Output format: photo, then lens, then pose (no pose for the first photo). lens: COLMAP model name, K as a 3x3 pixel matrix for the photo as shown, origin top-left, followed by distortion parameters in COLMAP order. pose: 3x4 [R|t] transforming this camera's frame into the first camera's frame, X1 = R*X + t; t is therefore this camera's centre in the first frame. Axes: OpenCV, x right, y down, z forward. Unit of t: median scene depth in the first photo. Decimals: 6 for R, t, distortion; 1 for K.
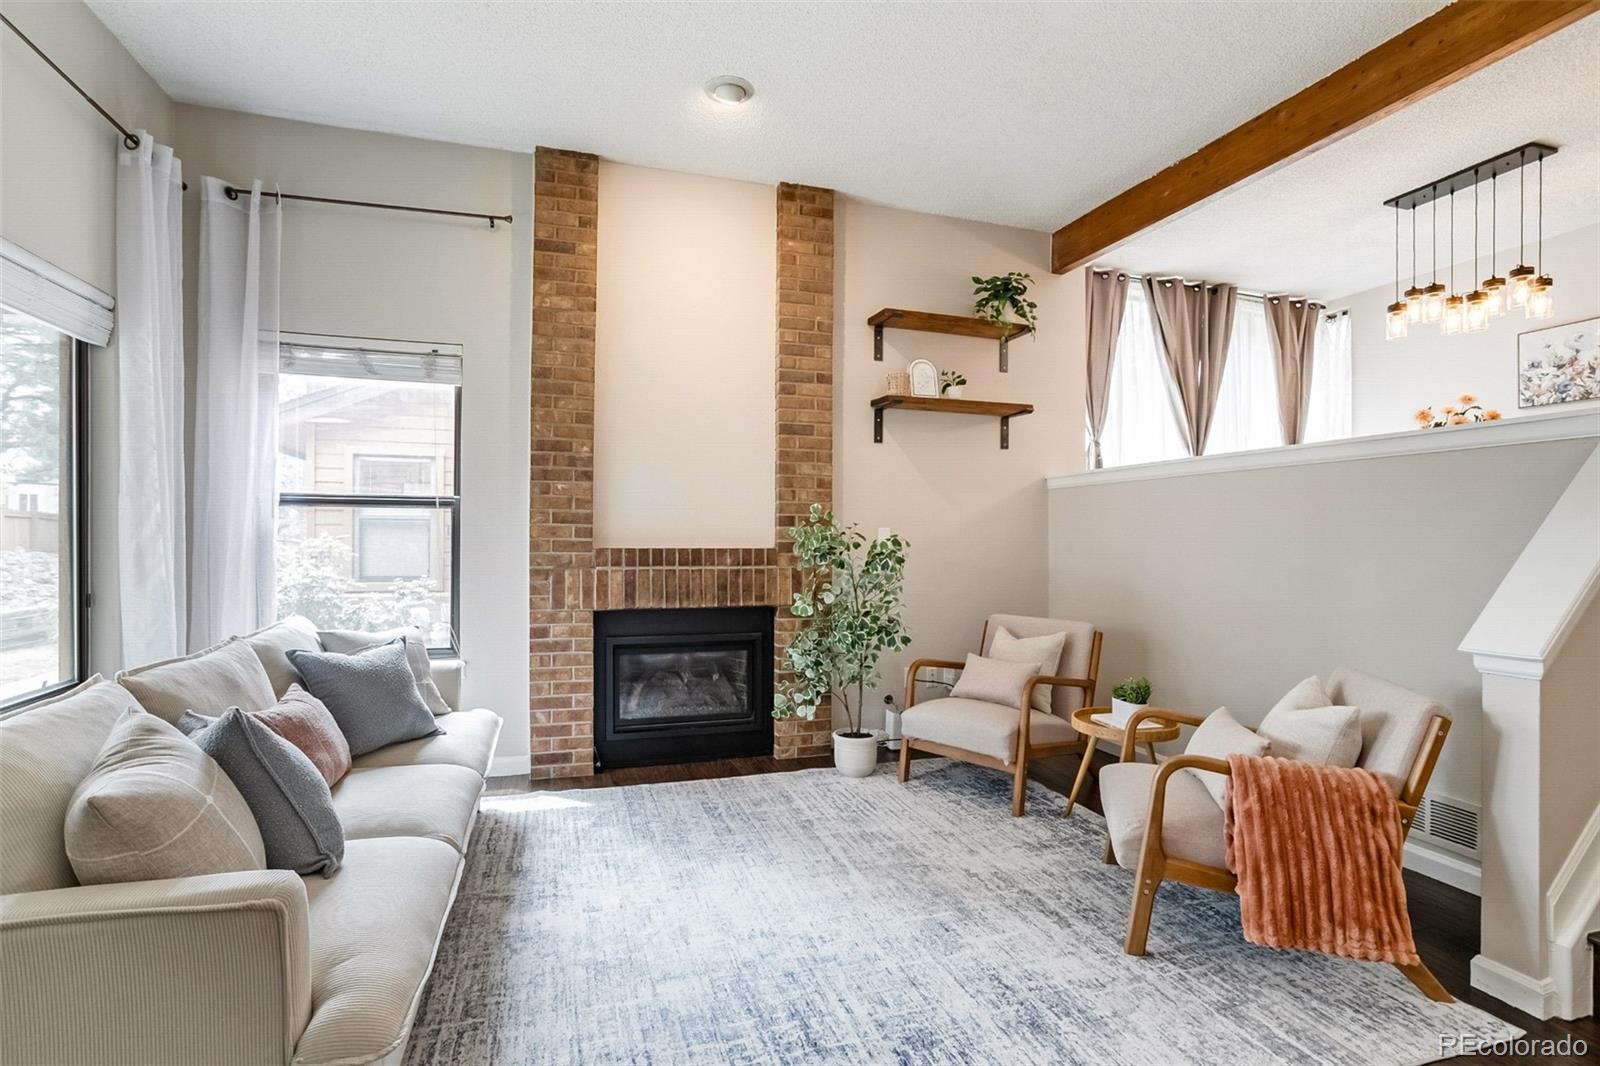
lens RADIAL K [[778.2, 0, 792.7], [0, 778.2, 532.1], [0, 0, 1]] dist [-0.070316, 0.041825]
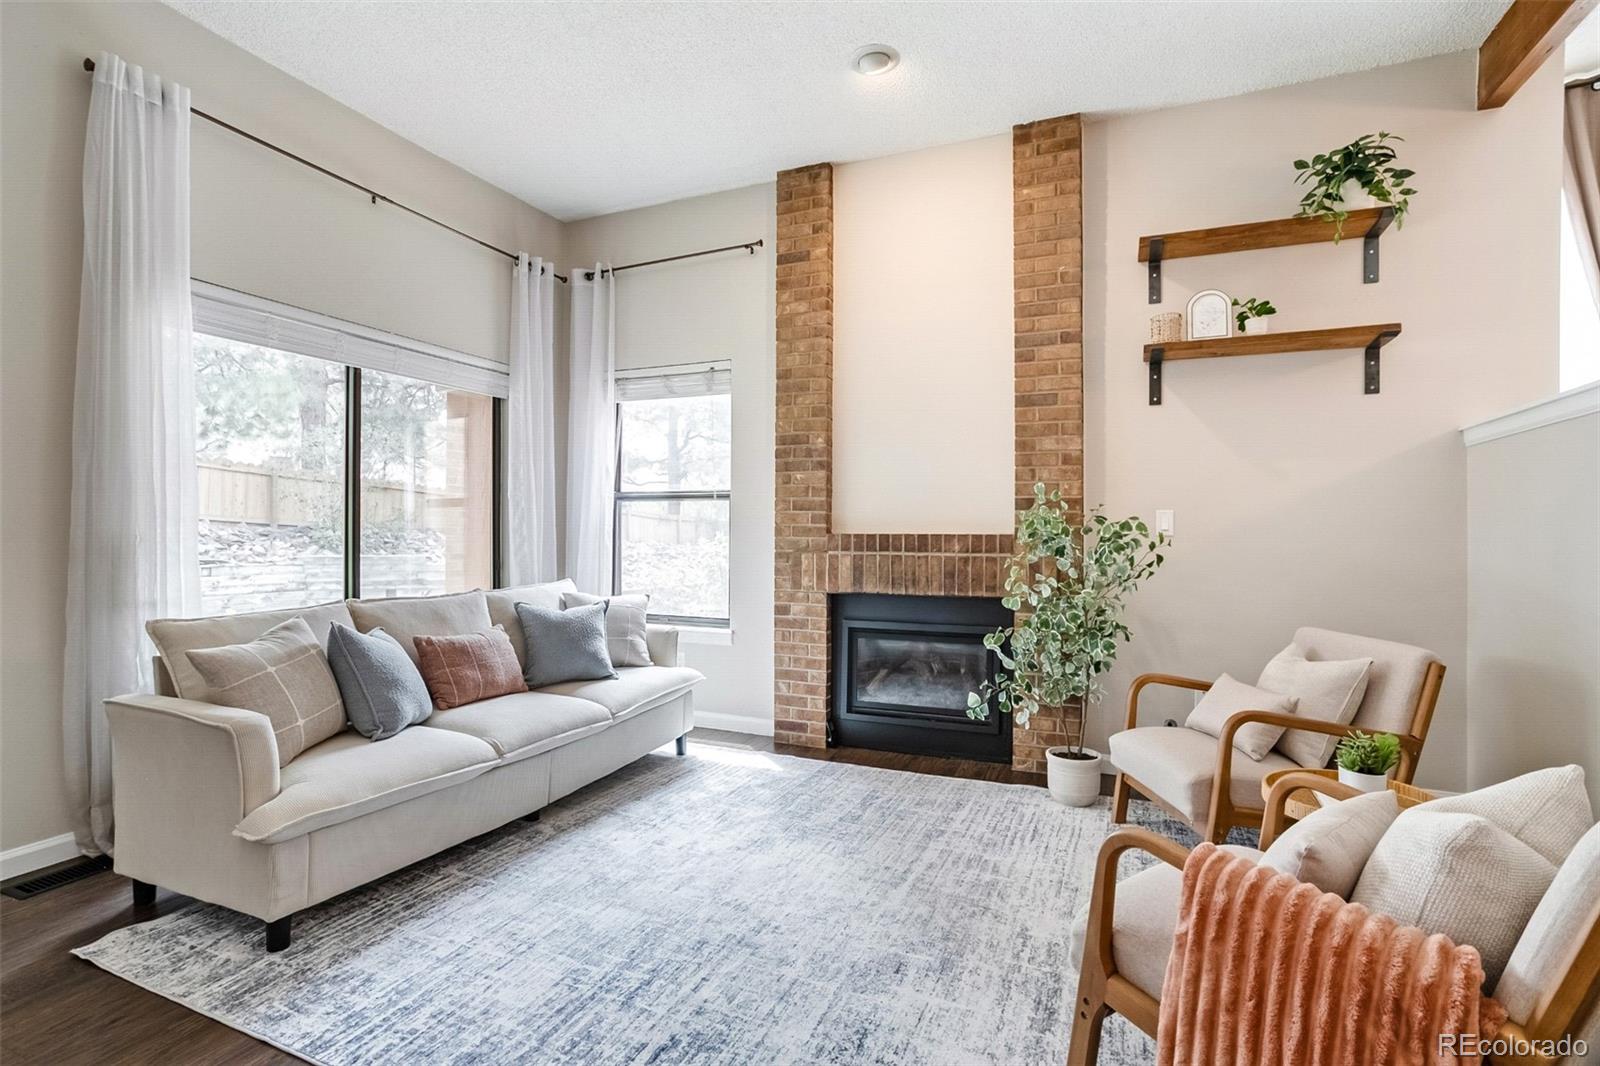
lens RADIAL K [[778.2, 0, 792.7], [0, 778.2, 532.1], [0, 0, 1]] dist [-0.070316, 0.041825]
pose [[0.743135, -0.004077, -0.669129, 0.414269], [0.002307, 0.999991, -0.003531, 0.022174], [0.669137, 0.001080, 0.743138, 0.178073]]
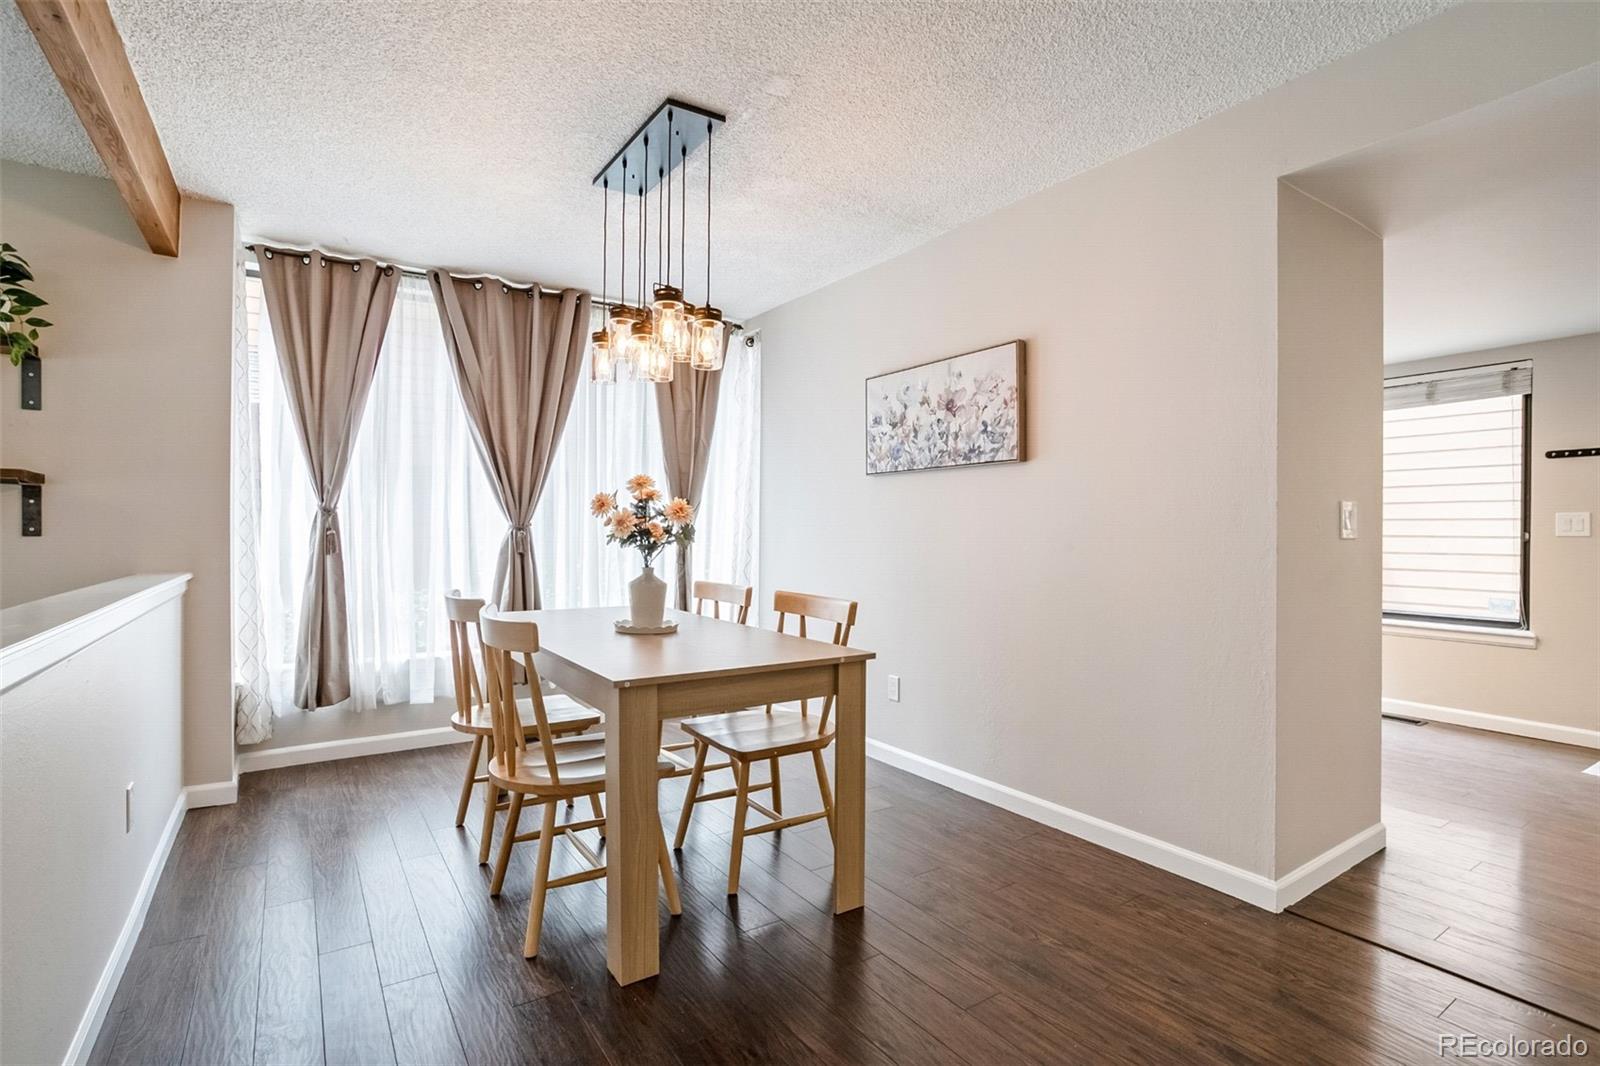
lens RADIAL K [[778.2, 0, 792.7], [0, 778.2, 532.1], [0, 0, 1]] dist [-0.070316, 0.041825]
pose [[0.965252, -0.002357, 0.261311, 0.848745], [0.000325, 0.999969, 0.007820, -0.139571], [-0.261322, -0.007463, 0.965223, 0.320665]]
